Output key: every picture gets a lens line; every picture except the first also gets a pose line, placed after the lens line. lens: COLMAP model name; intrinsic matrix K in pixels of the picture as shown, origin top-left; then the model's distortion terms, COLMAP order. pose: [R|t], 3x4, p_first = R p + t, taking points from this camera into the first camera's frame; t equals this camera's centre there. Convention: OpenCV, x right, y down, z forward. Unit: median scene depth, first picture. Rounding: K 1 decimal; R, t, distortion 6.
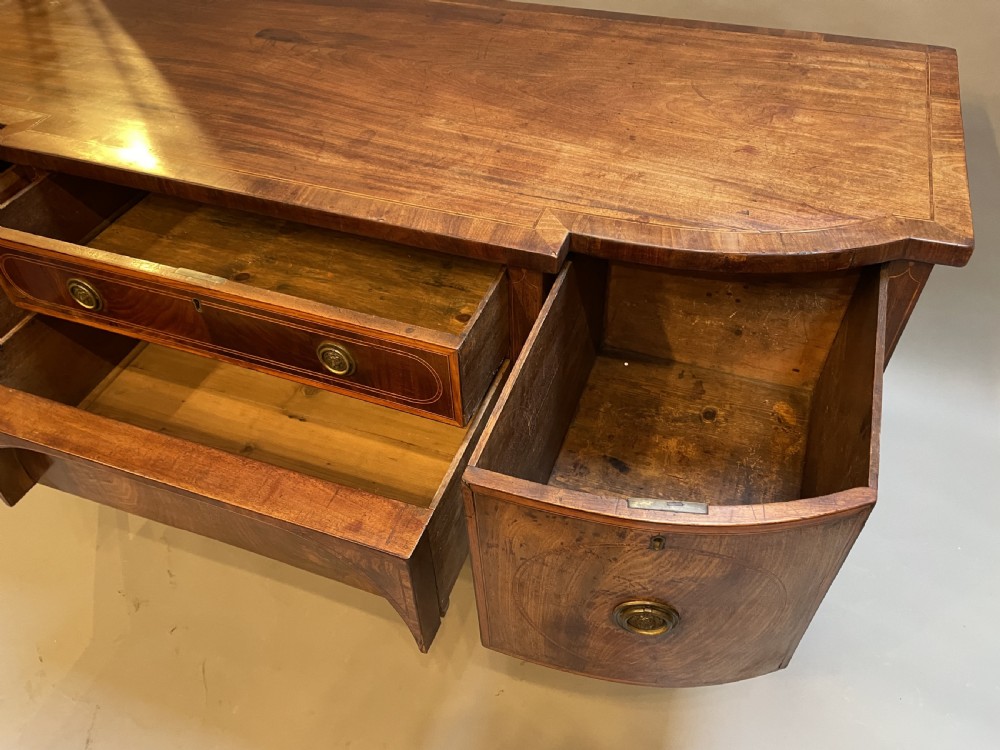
lens RADIAL K [[764.1, 0, 492.5], [0, 764.1, 377.1], [0, 0, 1]] dist [0.098666, -0.109636]
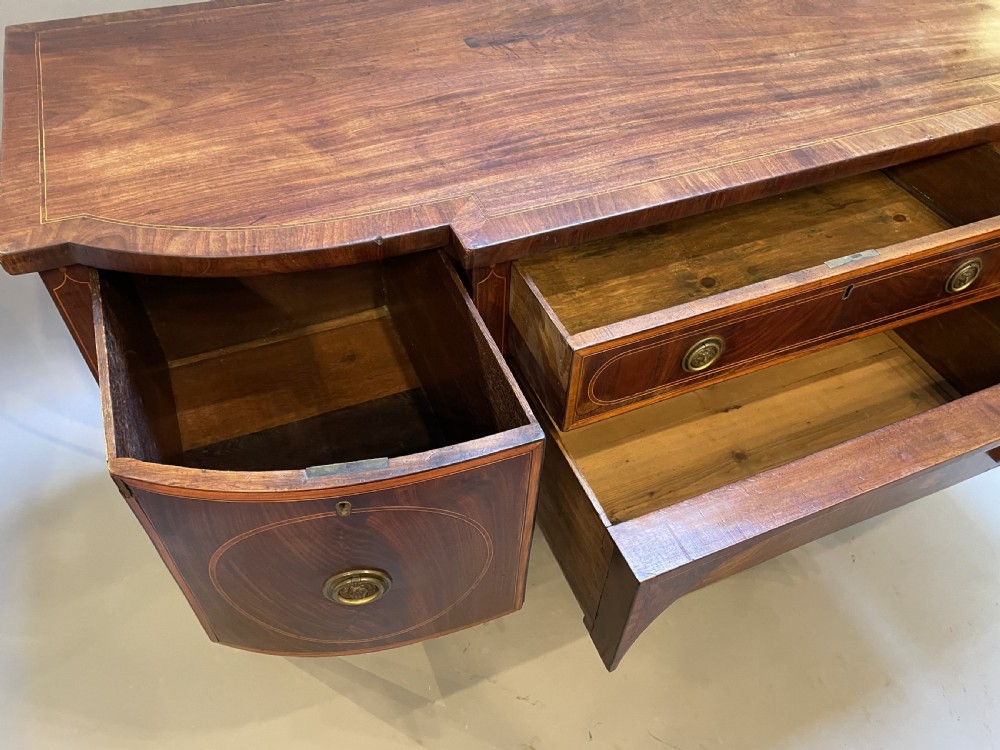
lens RADIAL K [[764.1, 0, 498.2], [0, 764.1, 371.6], [0, 0, 1]] dist [0.098666, -0.109636]
pose [[0.725051, -0.466372, 0.506752, -1.003864], [0.454289, 0.876904, 0.157040, -0.289923], [-0.517612, 0.116350, 0.847668, 0.371926]]
